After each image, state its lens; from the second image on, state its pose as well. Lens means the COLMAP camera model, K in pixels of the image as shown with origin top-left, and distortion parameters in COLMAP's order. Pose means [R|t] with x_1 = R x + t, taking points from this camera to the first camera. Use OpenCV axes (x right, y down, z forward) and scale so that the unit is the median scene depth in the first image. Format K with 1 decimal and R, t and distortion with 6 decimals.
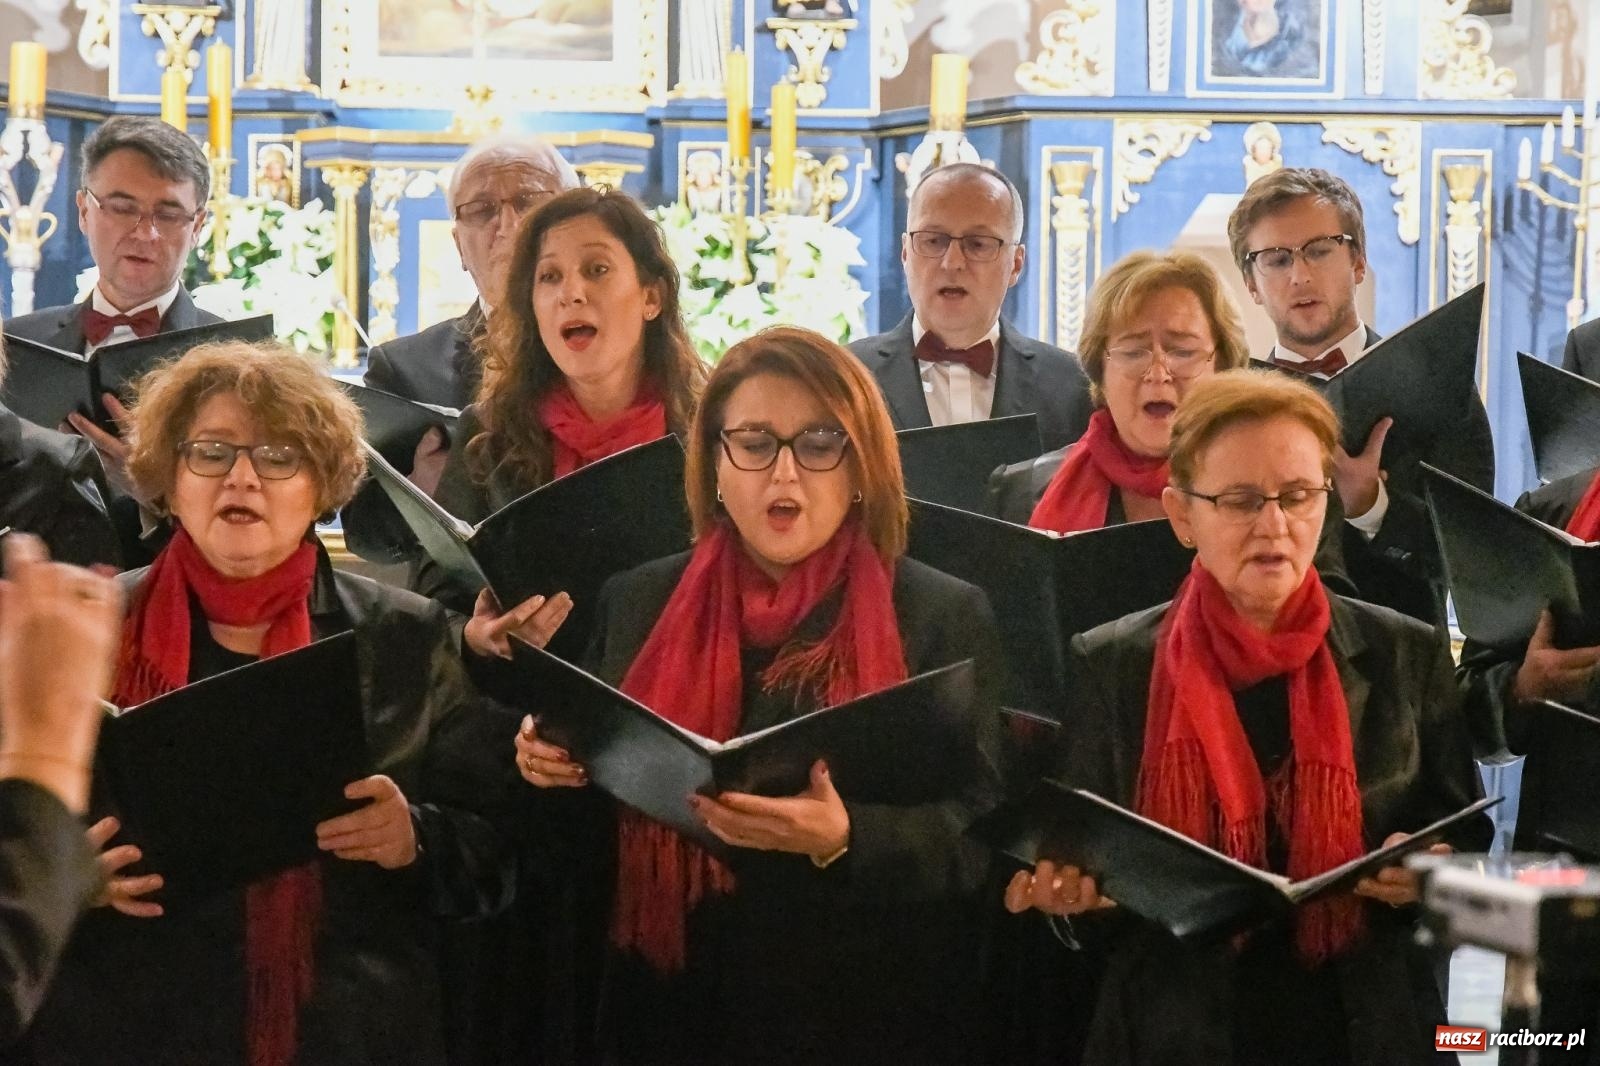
lens RADIAL K [[4215.5, 0, 800.0], [0, 4215.5, 533.0], [0, 0, 1]] dist [-0.004472, 0.867813]
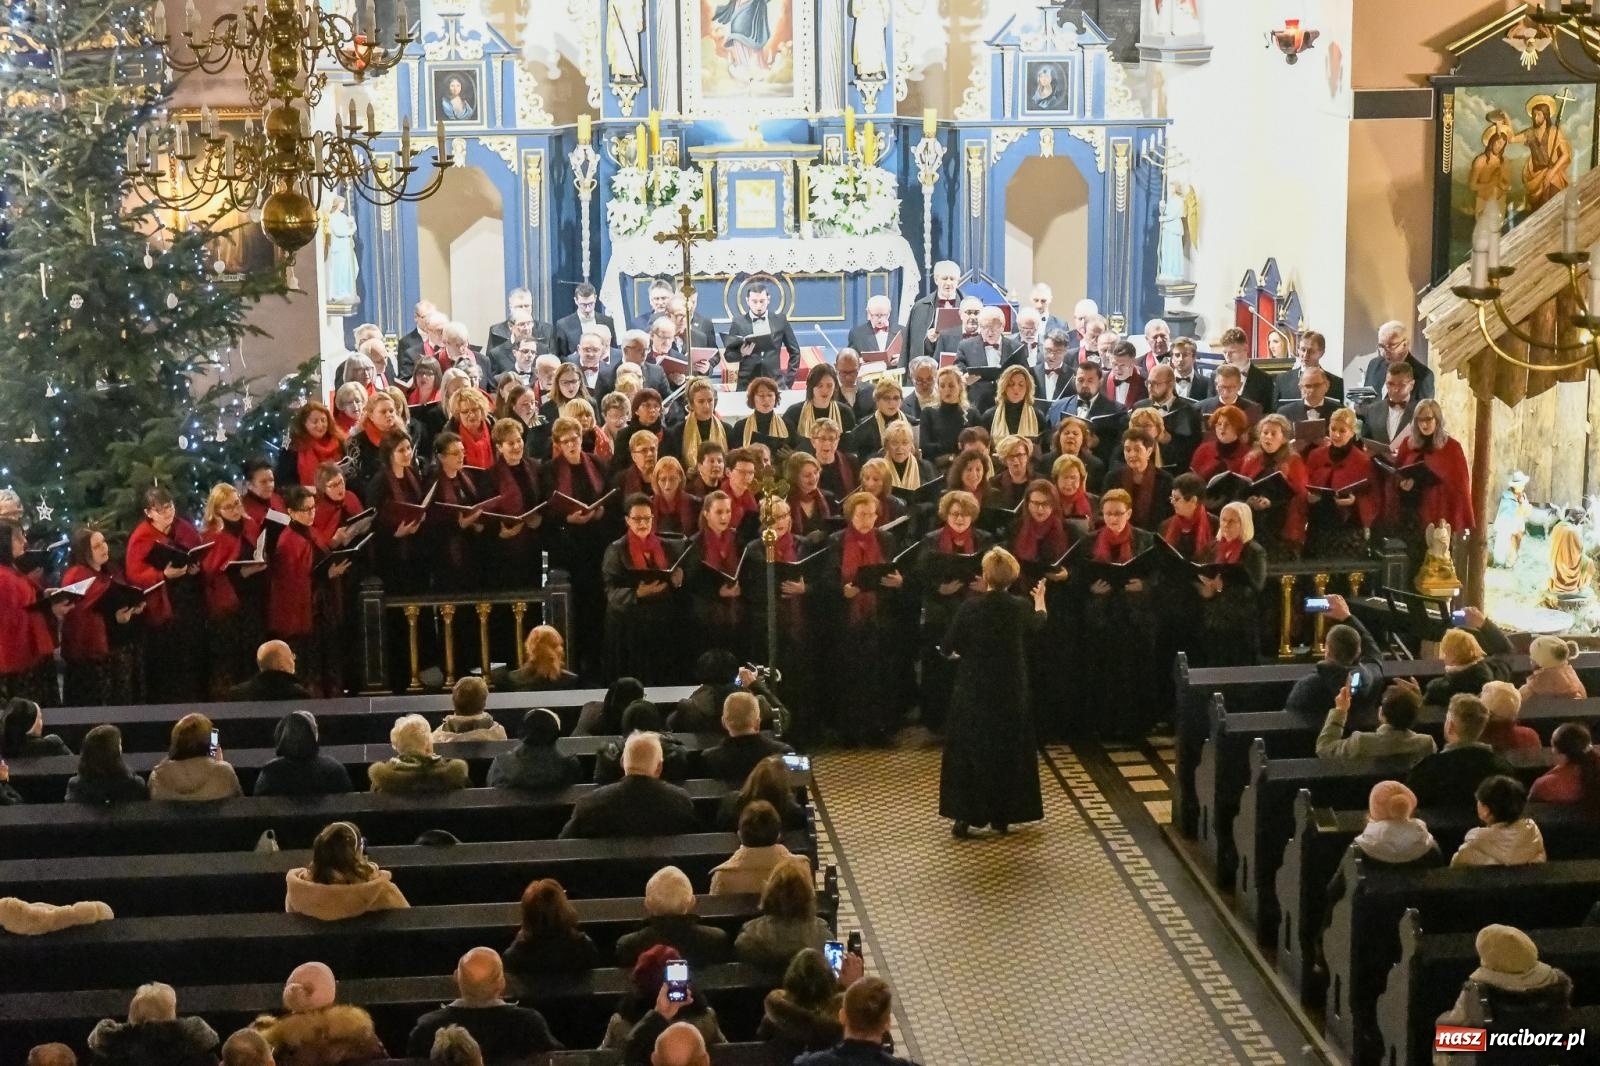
lens RADIAL K [[4215.5, 0, 800.0], [0, 4215.5, 533.0], [0, 0, 1]] dist [-0.004472, 0.867813]
pose [[0.994683, -0.039805, 0.094980, -0.307401], [0.017678, 0.974588, 0.223308, -0.444885], [-0.101456, -0.220441, 0.970109, -1.617893]]
